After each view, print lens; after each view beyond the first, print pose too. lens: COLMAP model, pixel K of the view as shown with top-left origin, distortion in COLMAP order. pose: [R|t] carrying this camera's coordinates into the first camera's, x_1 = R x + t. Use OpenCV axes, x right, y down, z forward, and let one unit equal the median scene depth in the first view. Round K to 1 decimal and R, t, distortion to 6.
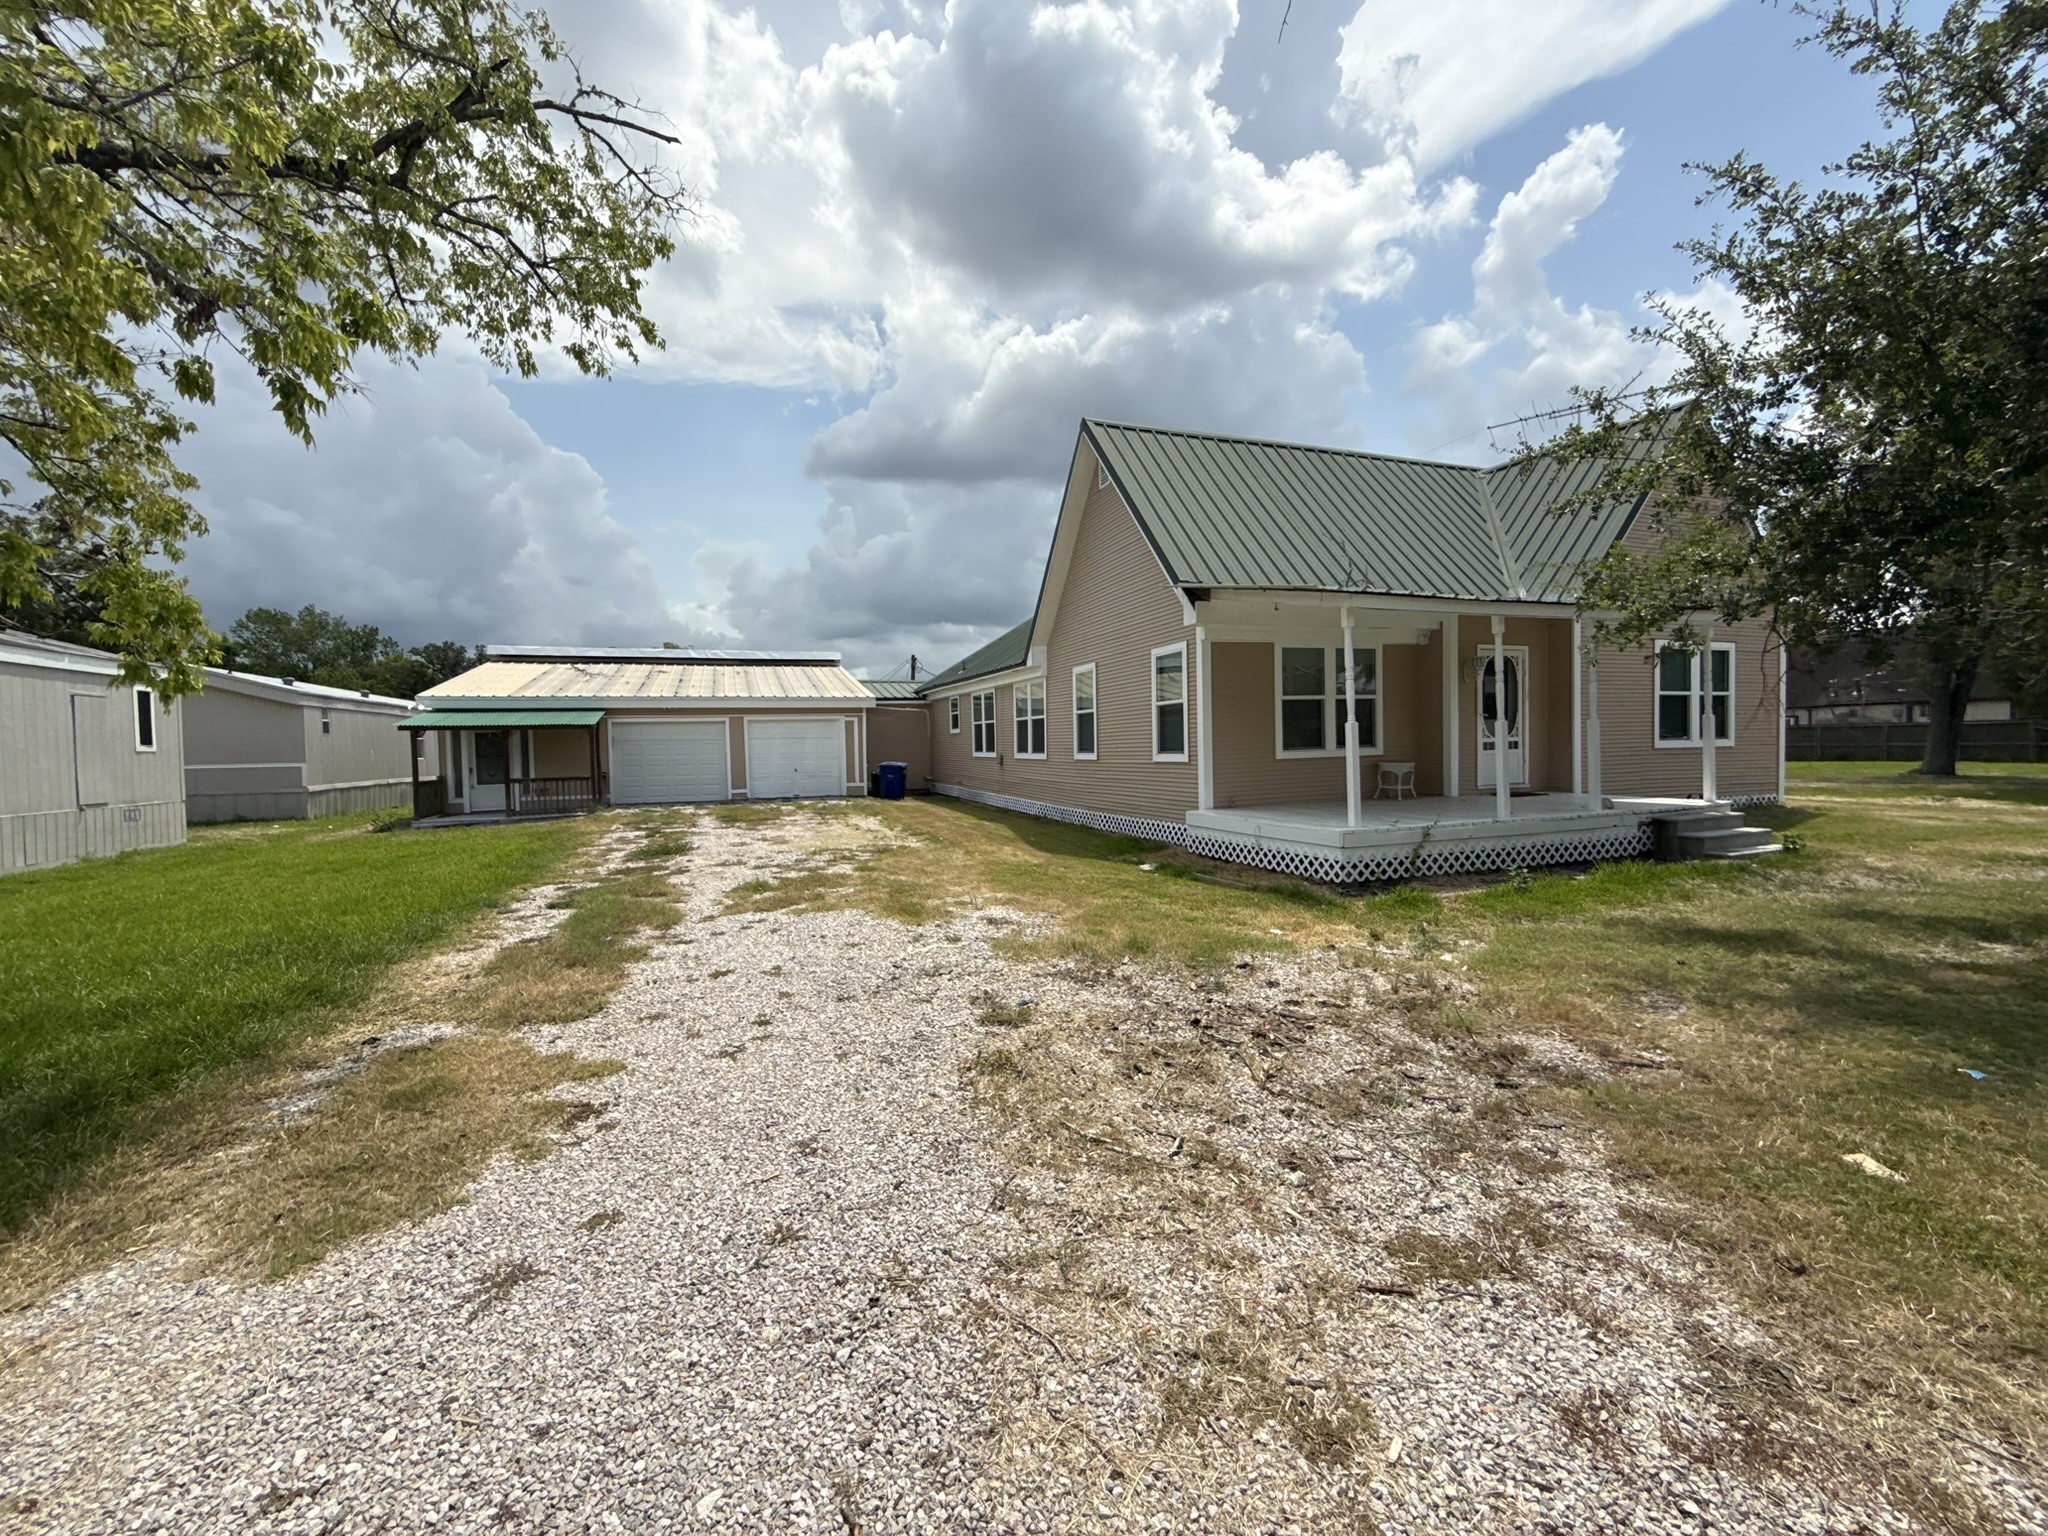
lens RADIAL K [[823.2, 0, 1014.4], [0, 823.2, 767.6], [0, 0, 1]] dist [-0.001872, 0.000101]
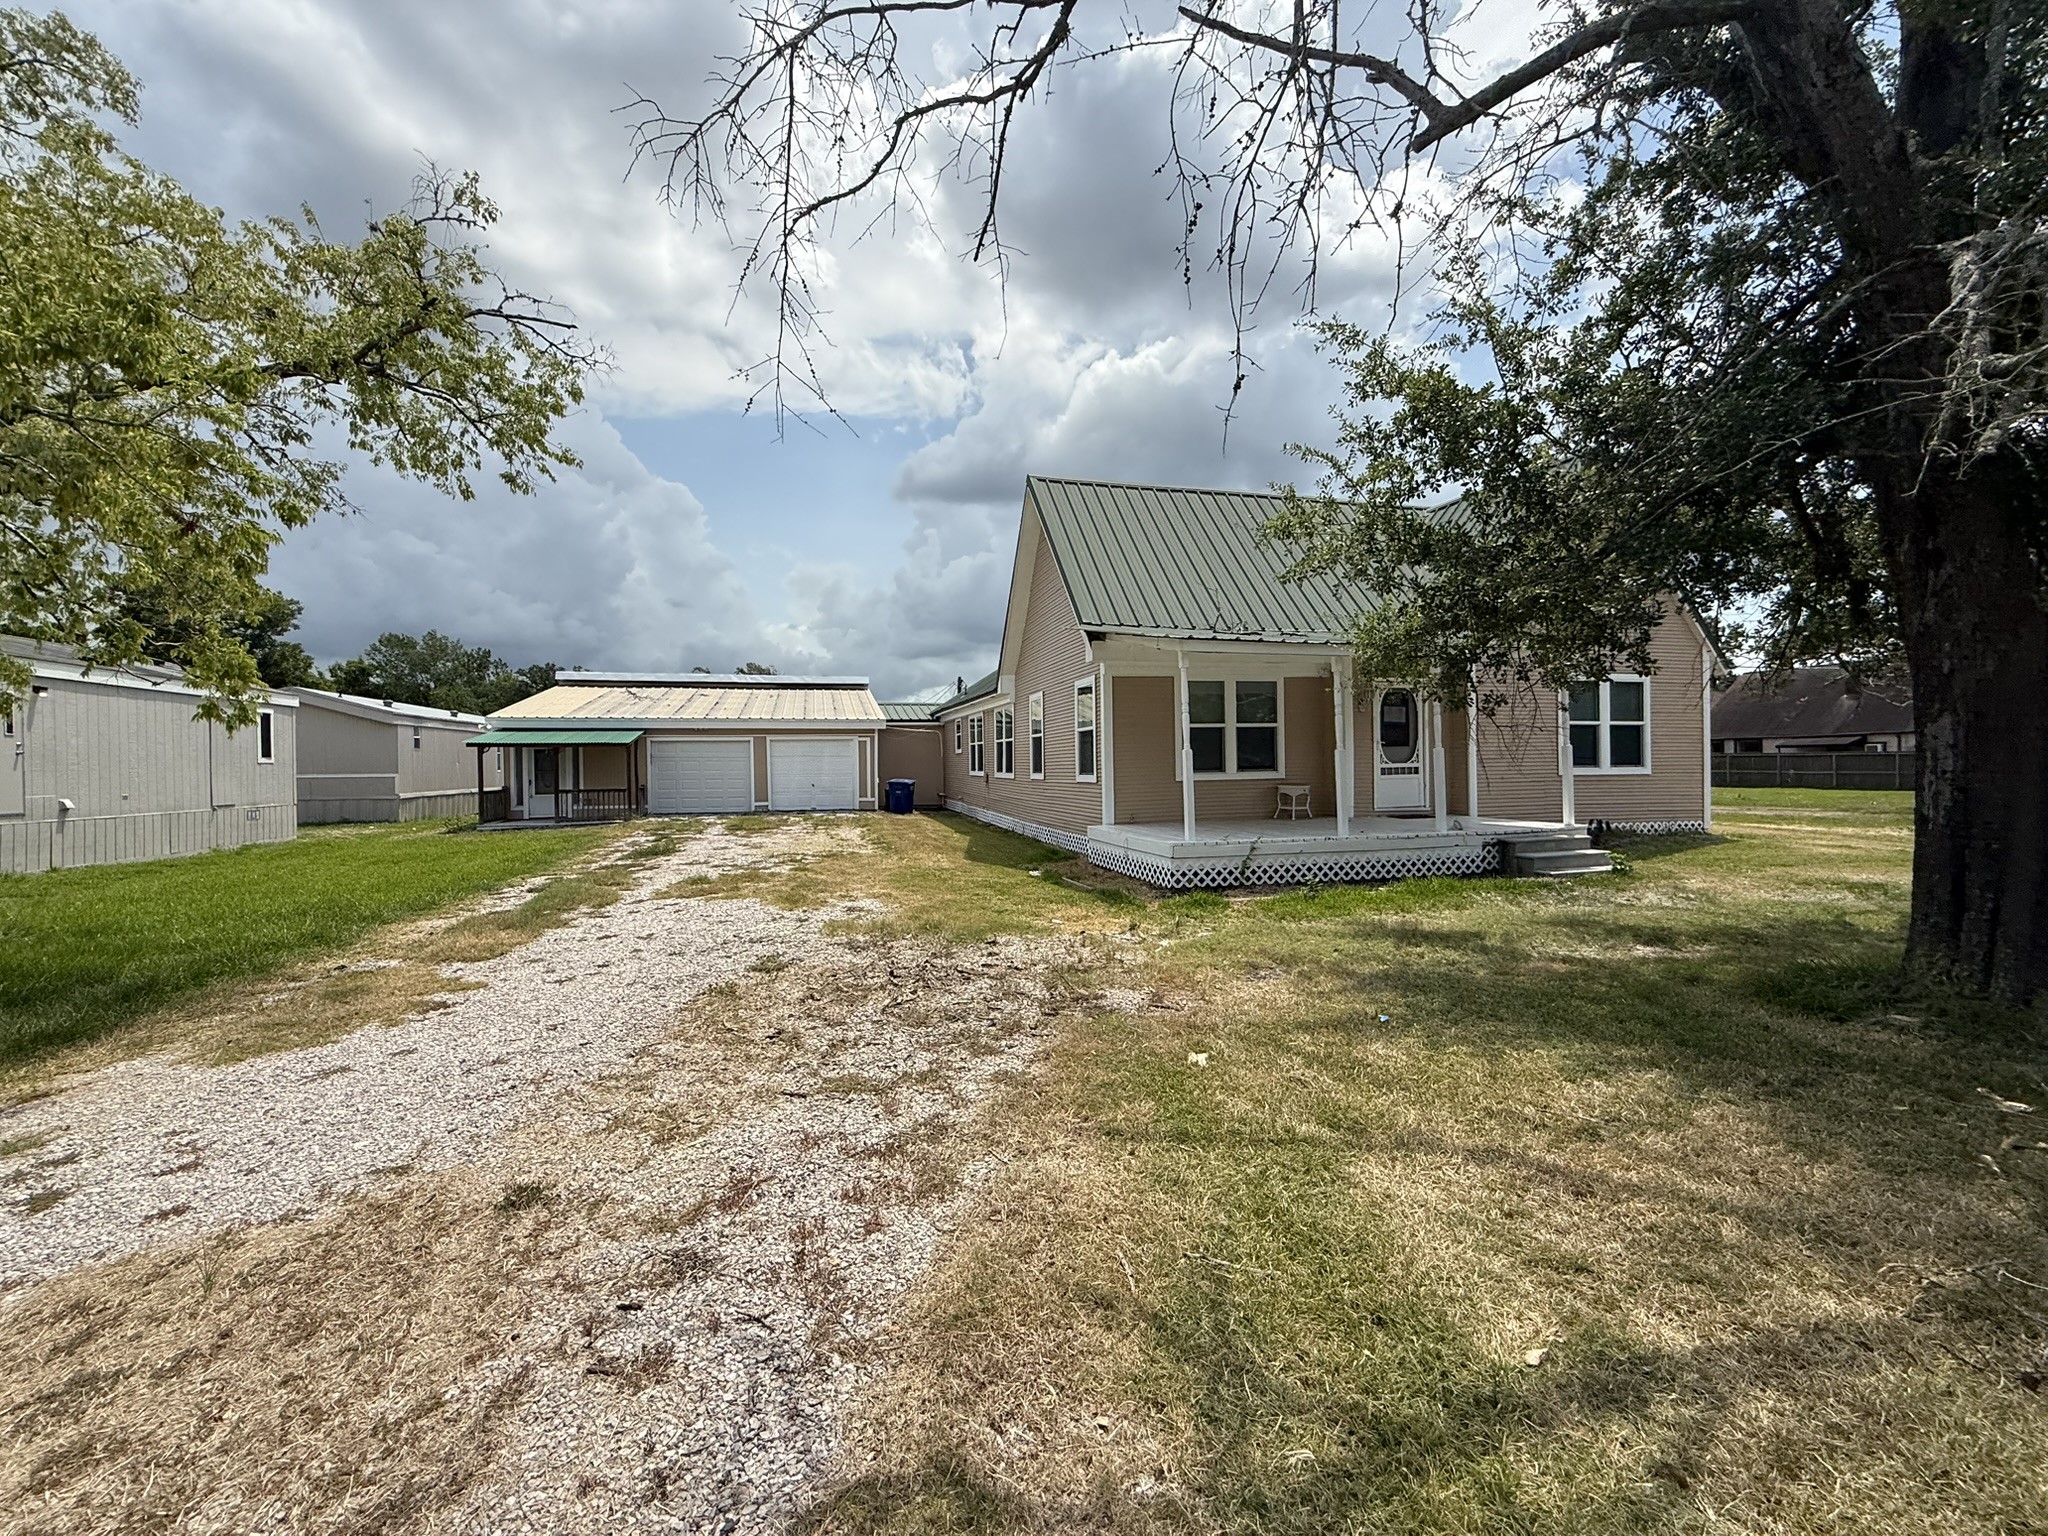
lens RADIAL K [[824.1, 0, 1016.5], [0, 824.1, 763.5], [0, 0, 1]] dist [-0.007510, 0.000031]
pose [[0.995505, 0.010974, -0.094066, 0.197976], [-0.013562, 0.999546, -0.026919, -0.000790], [0.093728, 0.028074, 0.995202, -0.123023]]
